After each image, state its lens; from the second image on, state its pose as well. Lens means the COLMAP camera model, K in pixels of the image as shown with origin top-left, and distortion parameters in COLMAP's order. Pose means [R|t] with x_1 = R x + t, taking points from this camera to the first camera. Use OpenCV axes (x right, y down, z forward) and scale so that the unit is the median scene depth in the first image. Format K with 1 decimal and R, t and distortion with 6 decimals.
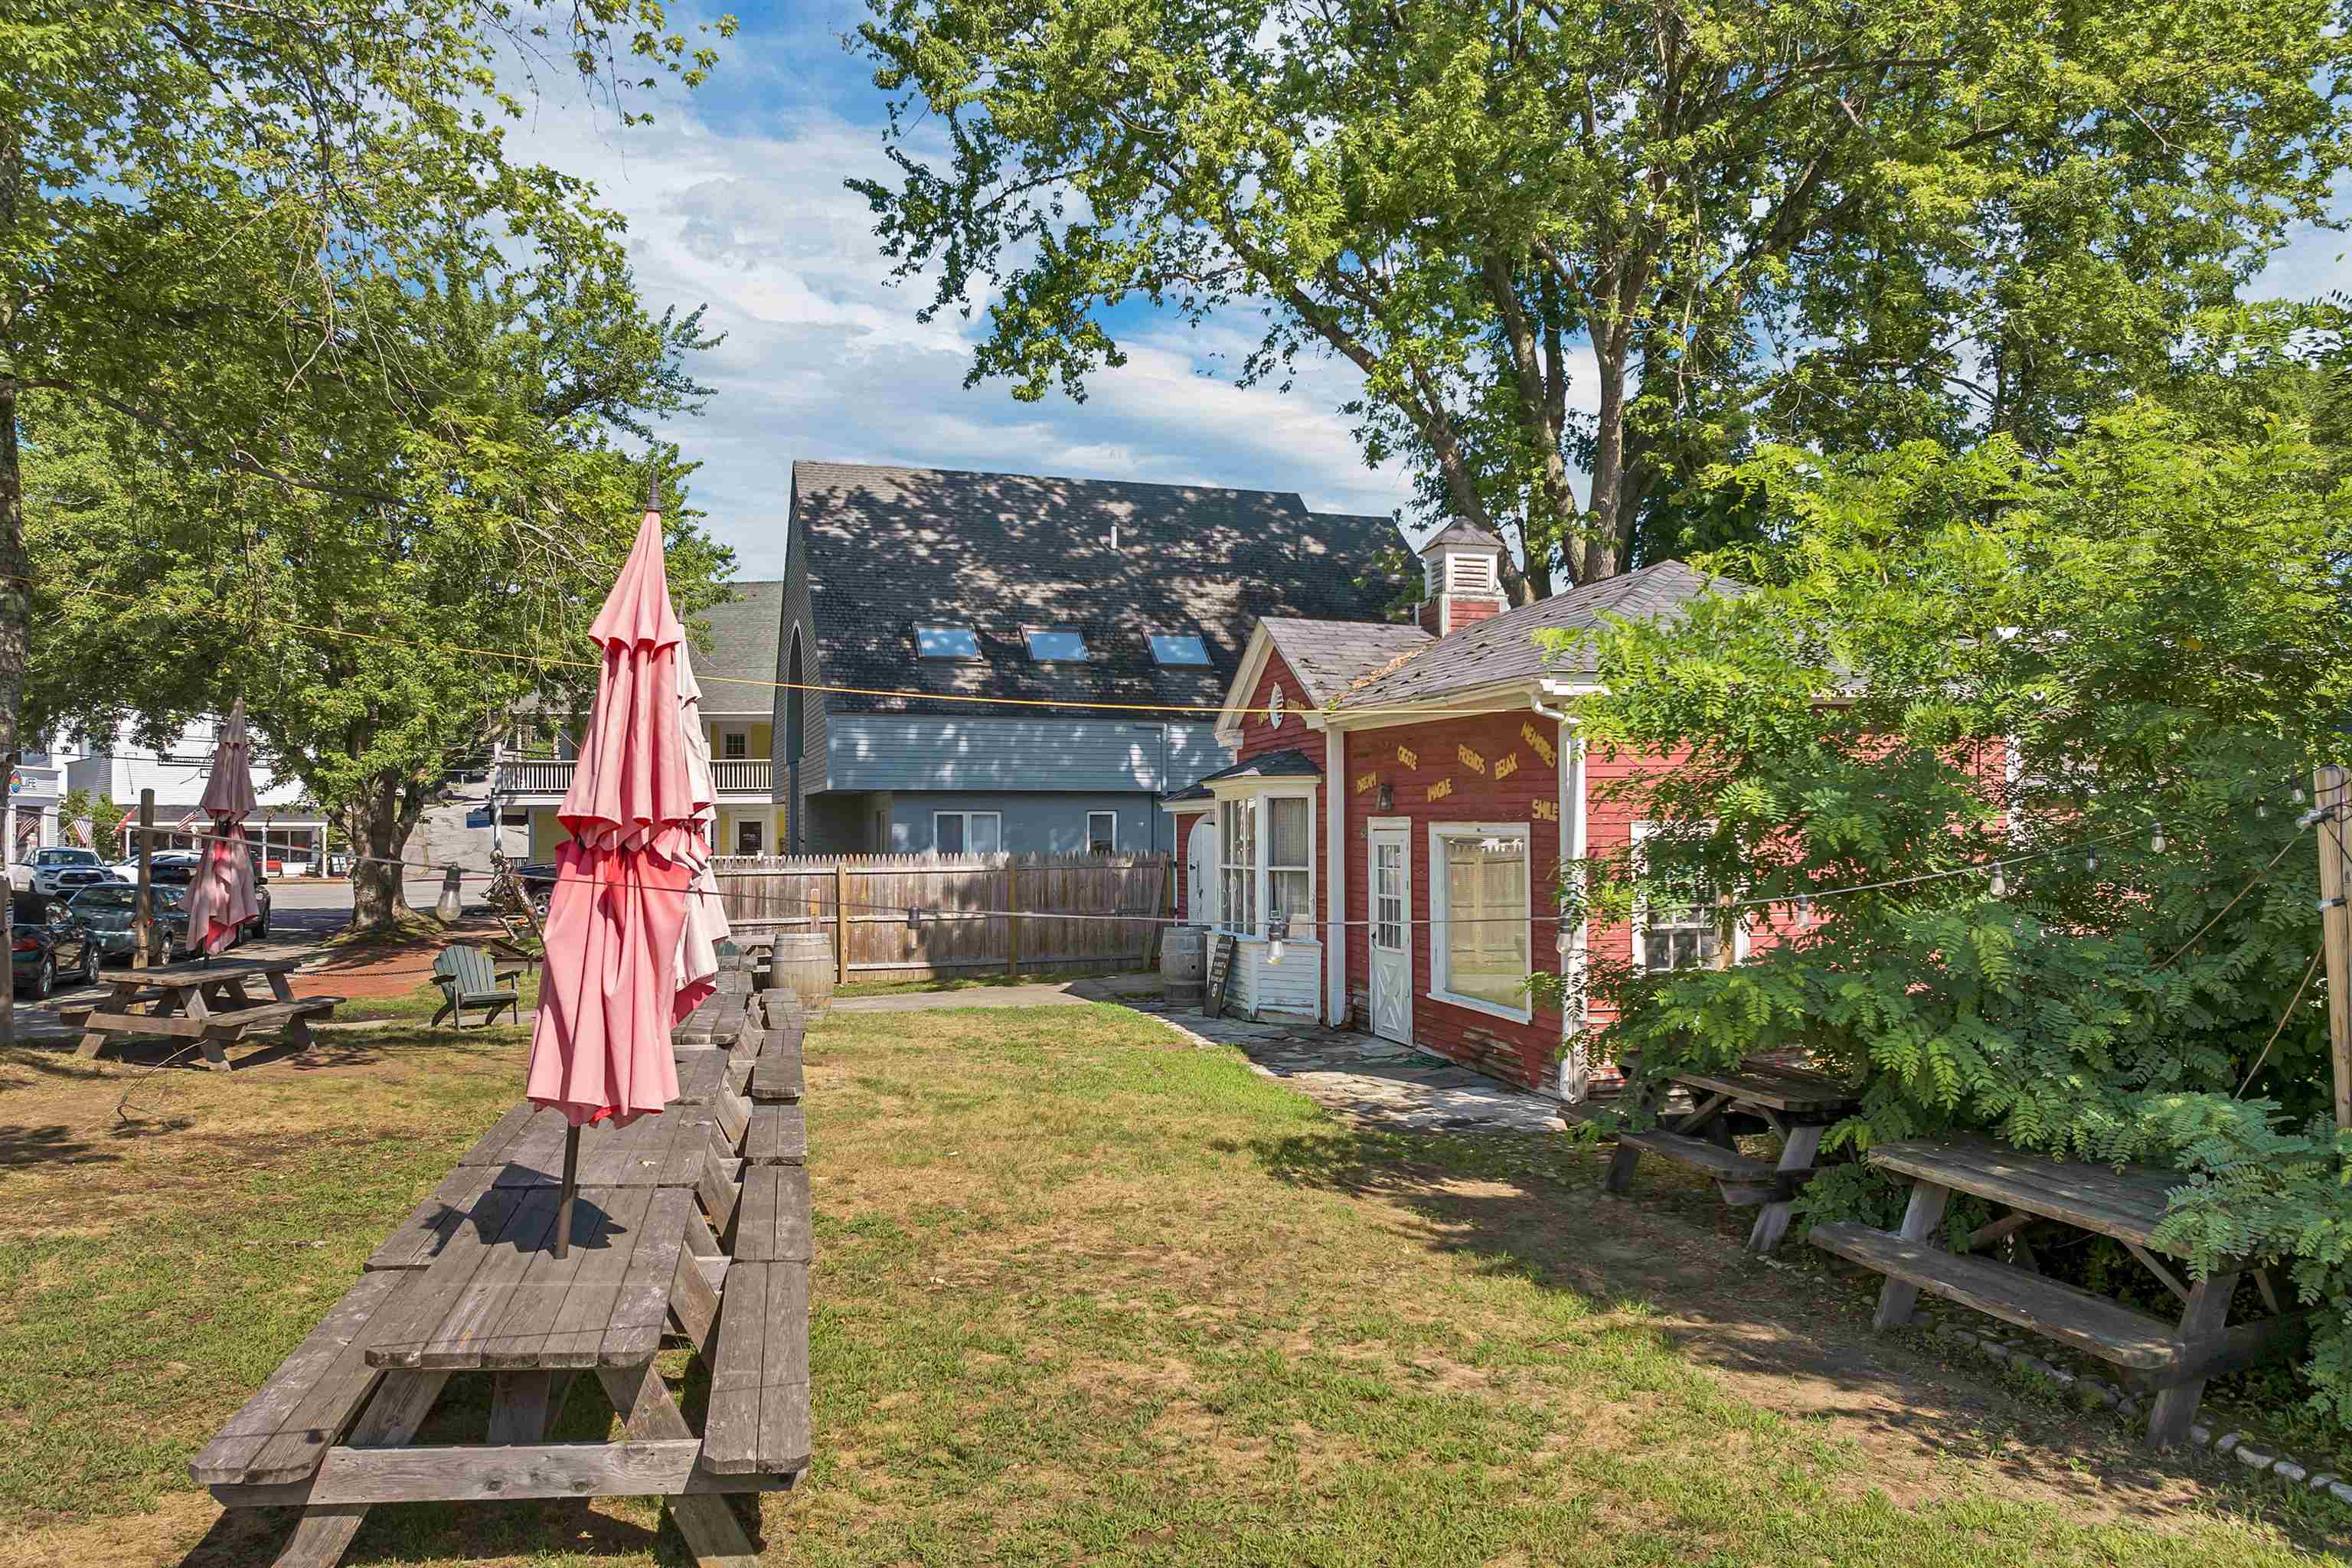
lens RADIAL K [[1681.3, 0, 1211.6], [0, 1681.3, 795.1], [0, 0, 1]] dist [-0.002814, -0.039447]
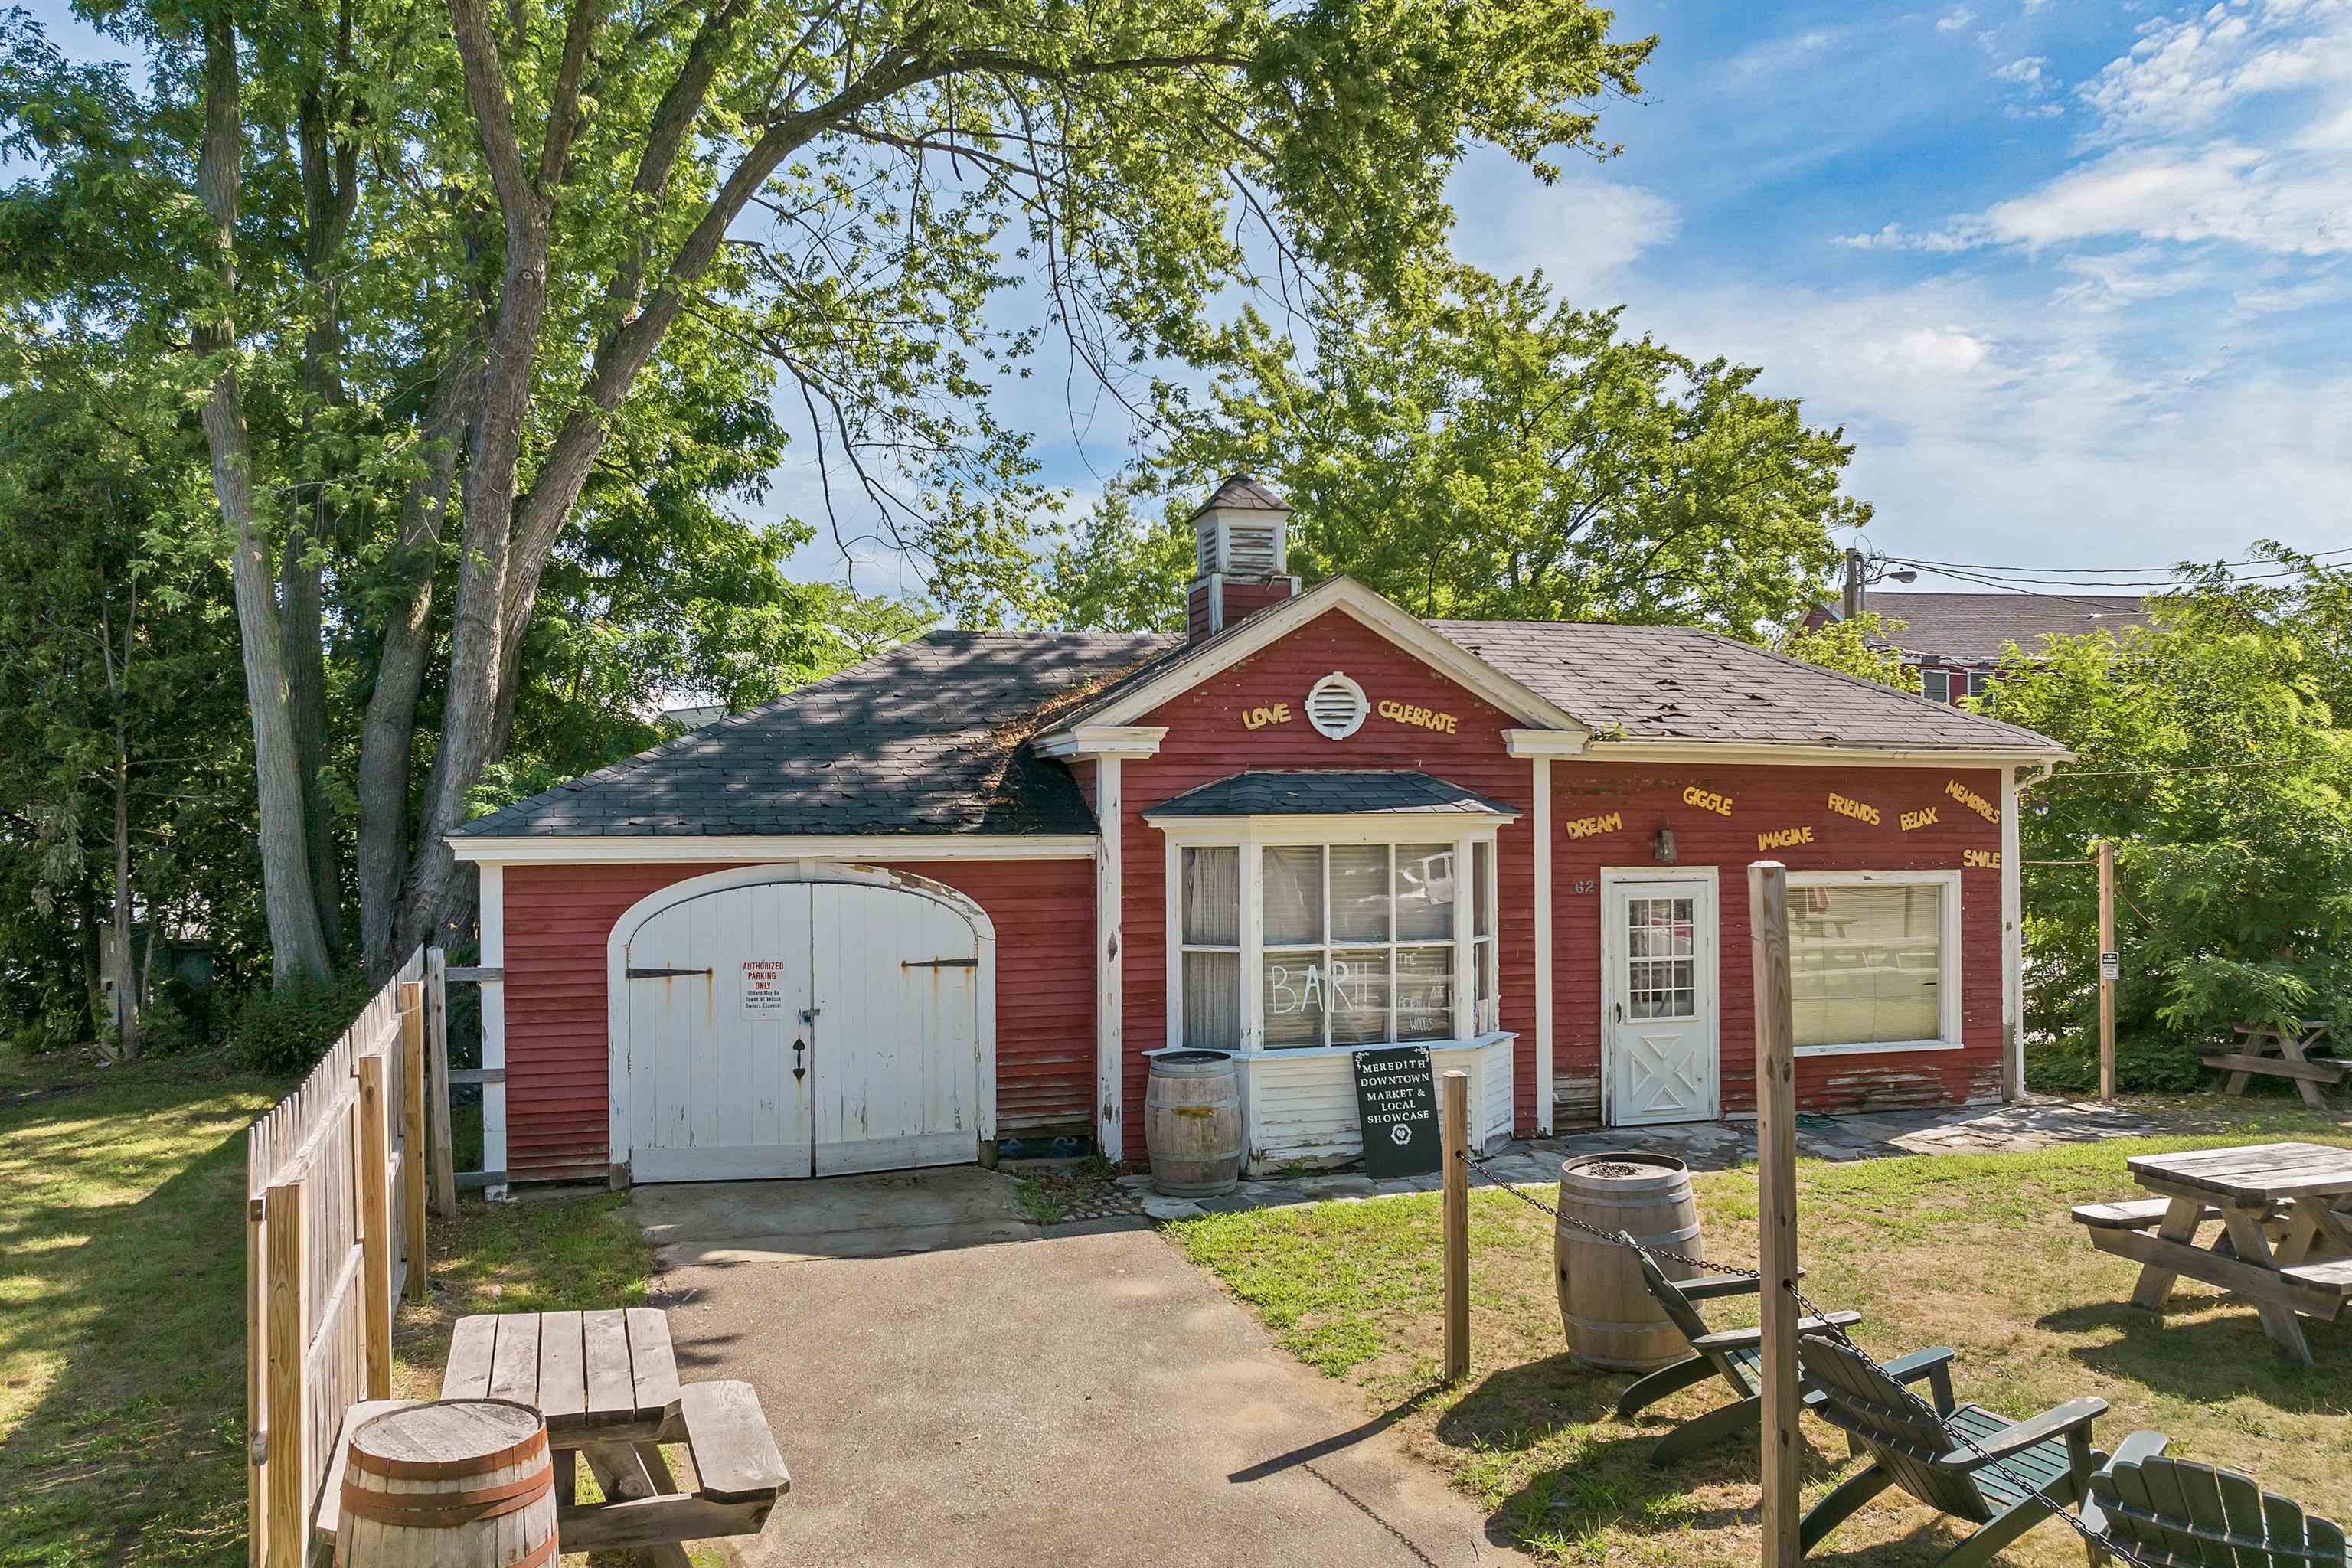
lens RADIAL K [[1681.1, 0, 1176.0], [0, 1681.1, 784.0], [0, 0, 1]] dist [-0.008520, -0.001488]
pose [[-0.036731, 0.022758, 0.999066, -0.376059], [-0.014792, 0.999619, -0.023315, -0.003024], [-0.999216, -0.015634, -0.036381, 0.637431]]
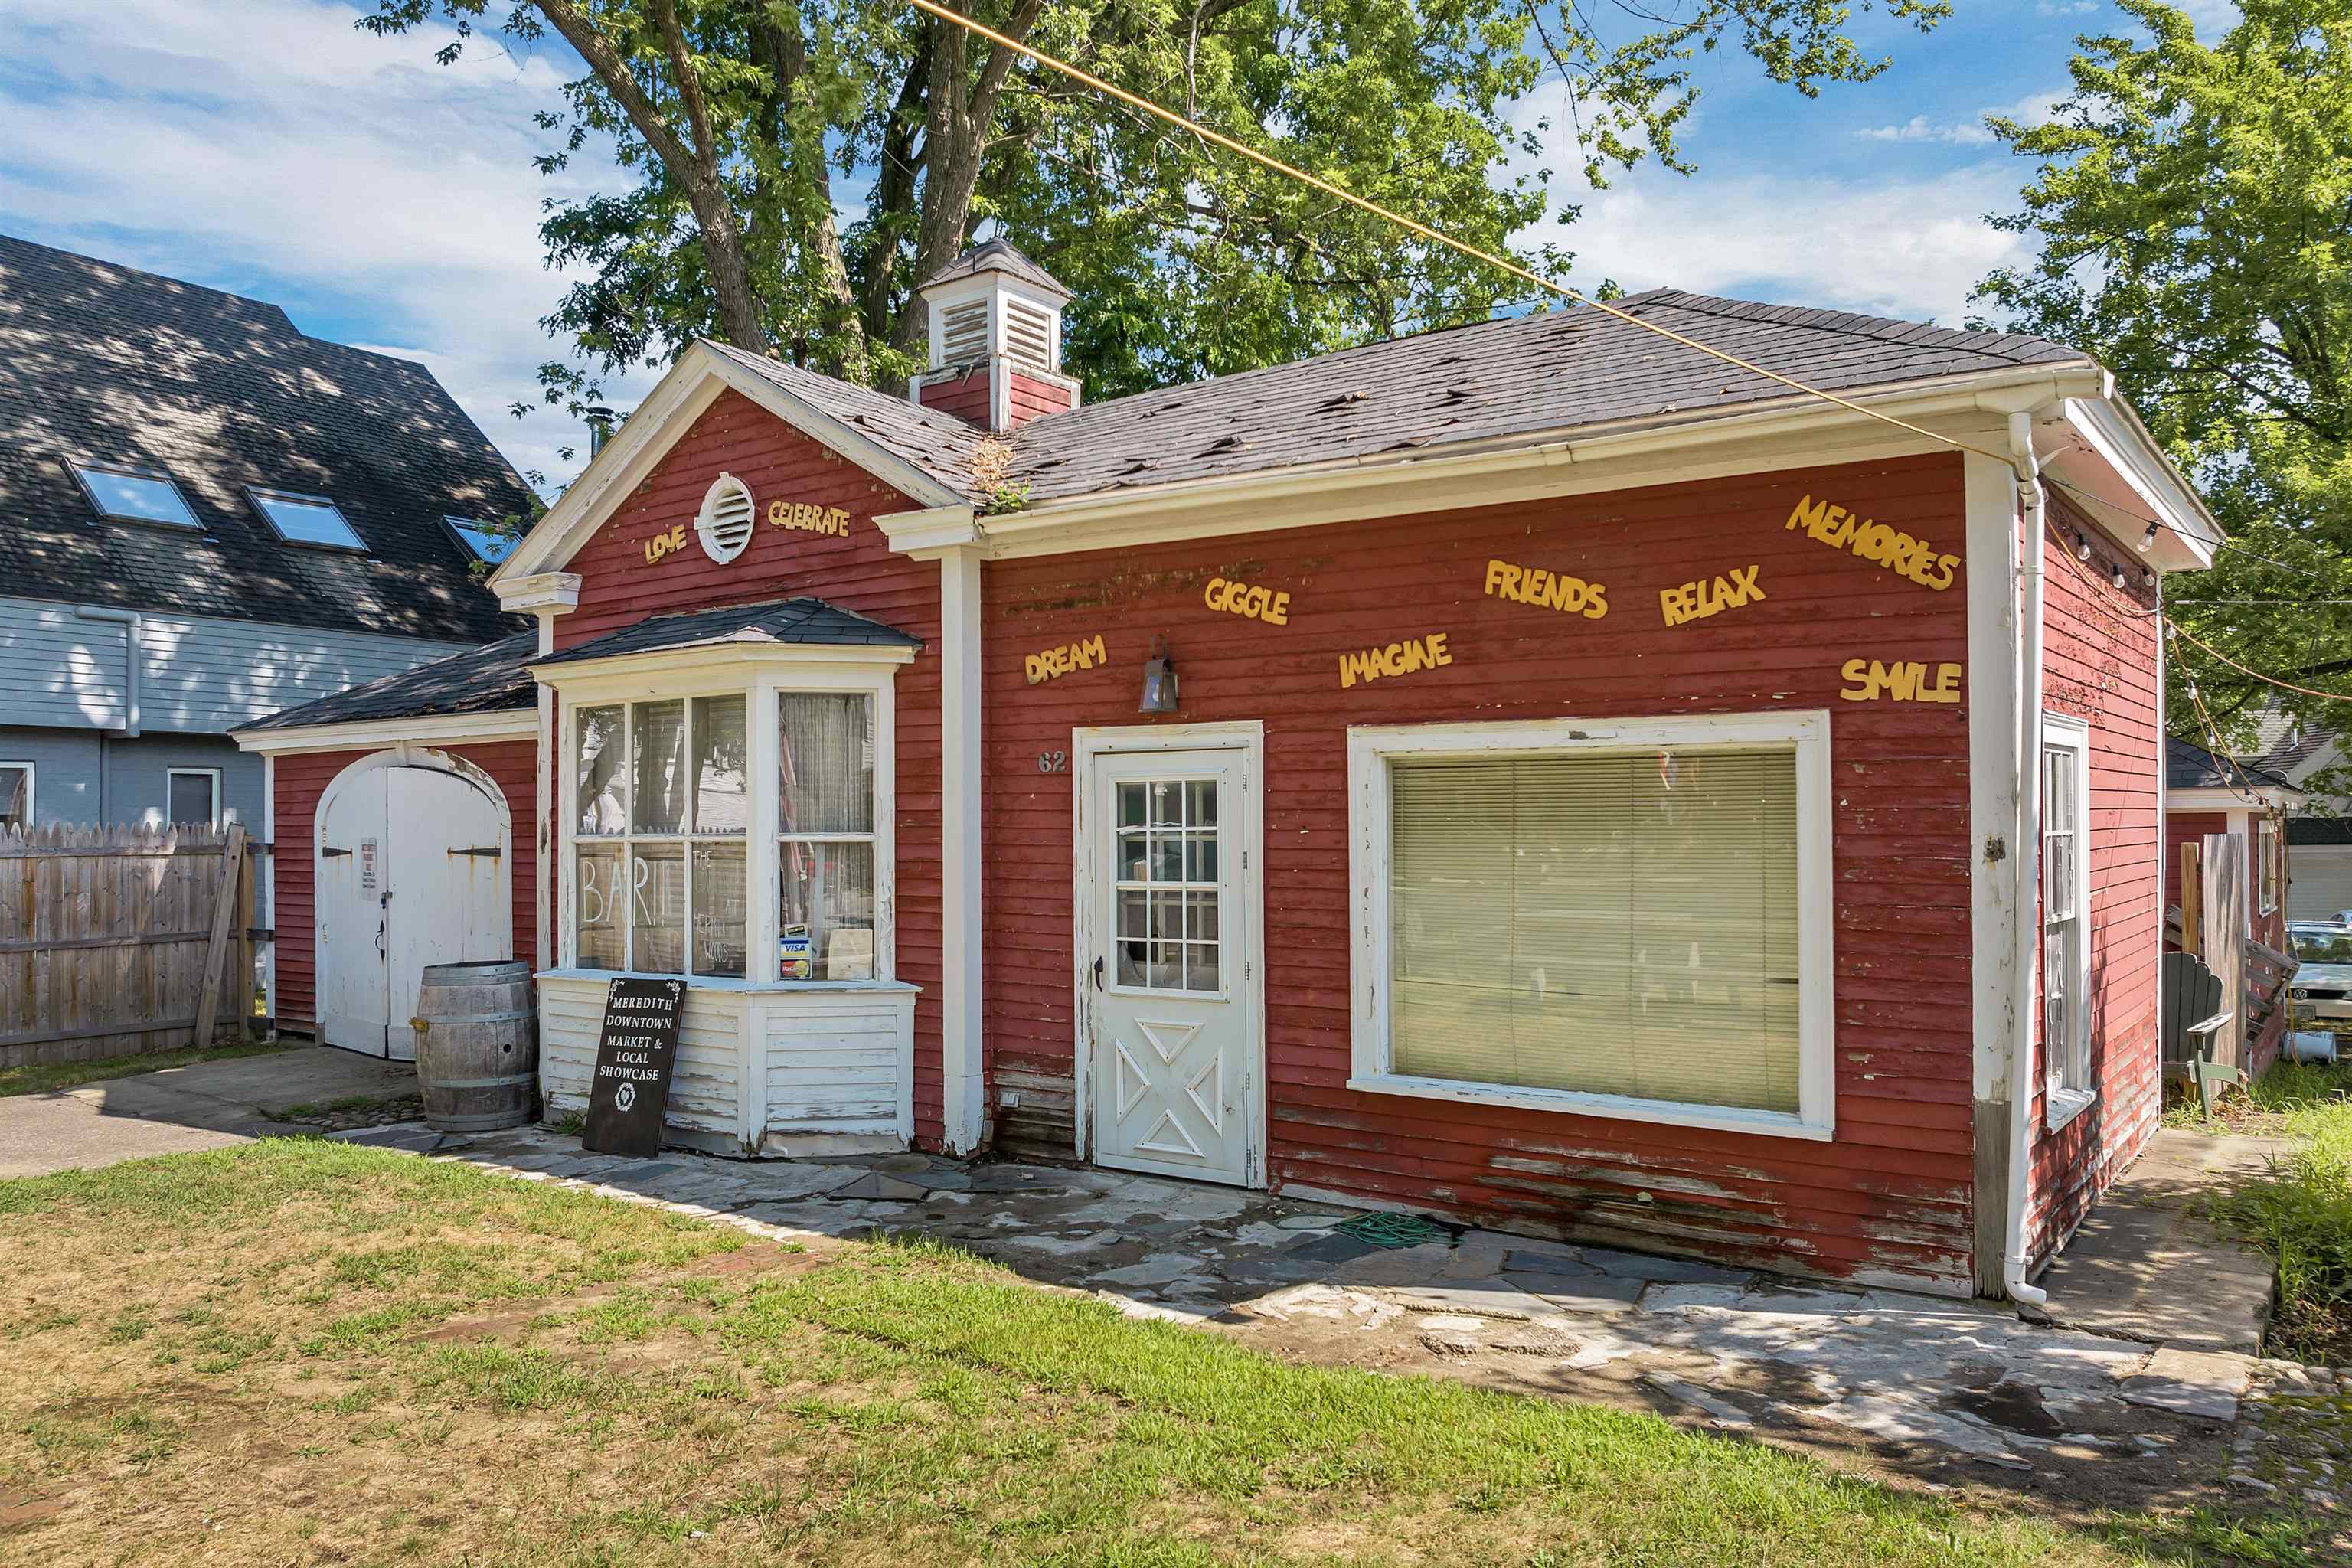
lens RADIAL K [[1681.3, 0, 1211.6], [0, 1681.3, 795.1], [0, 0, 1]] dist [-0.002814, -0.039447]
pose [[0.772933, 0.010280, 0.634405, -0.098438], [-0.008919, 0.999946, -0.005338, 0.017928], [-0.634425, -0.001532, 0.772983, 0.302234]]
